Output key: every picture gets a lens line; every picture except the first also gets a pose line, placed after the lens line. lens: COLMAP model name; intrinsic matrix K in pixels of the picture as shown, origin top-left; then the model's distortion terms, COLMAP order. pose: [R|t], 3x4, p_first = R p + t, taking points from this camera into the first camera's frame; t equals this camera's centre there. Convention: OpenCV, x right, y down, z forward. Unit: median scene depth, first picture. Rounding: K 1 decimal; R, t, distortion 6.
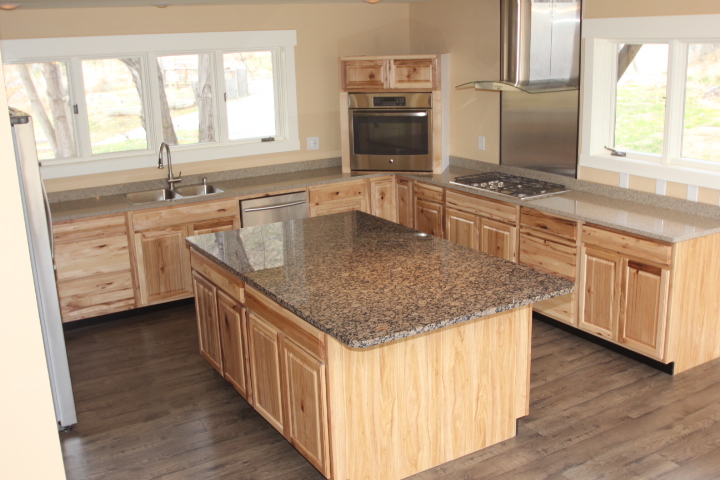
lens RADIAL K [[778.2, 0, 360.5], [0, 778.2, 241.1], [0, 0, 1]] dist [-0.090311, 0.000000]
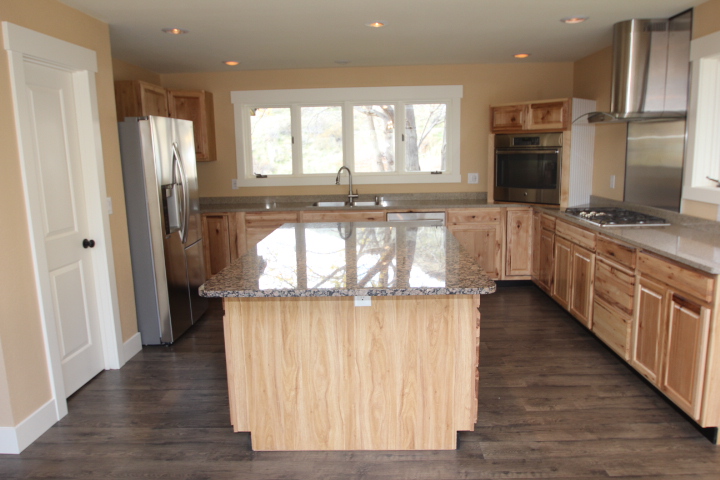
lens RADIAL K [[522.1, 0, 360.4], [0, 522.1, 239.8], [0, 0, 1]] dist [-0.051381, -0.001049]
pose [[0.838648, 0.103713, -0.534709, 0.344259], [-0.144753, 0.988840, -0.035237, 0.035161], [0.525087, 0.106952, 0.844301, 0.325068]]
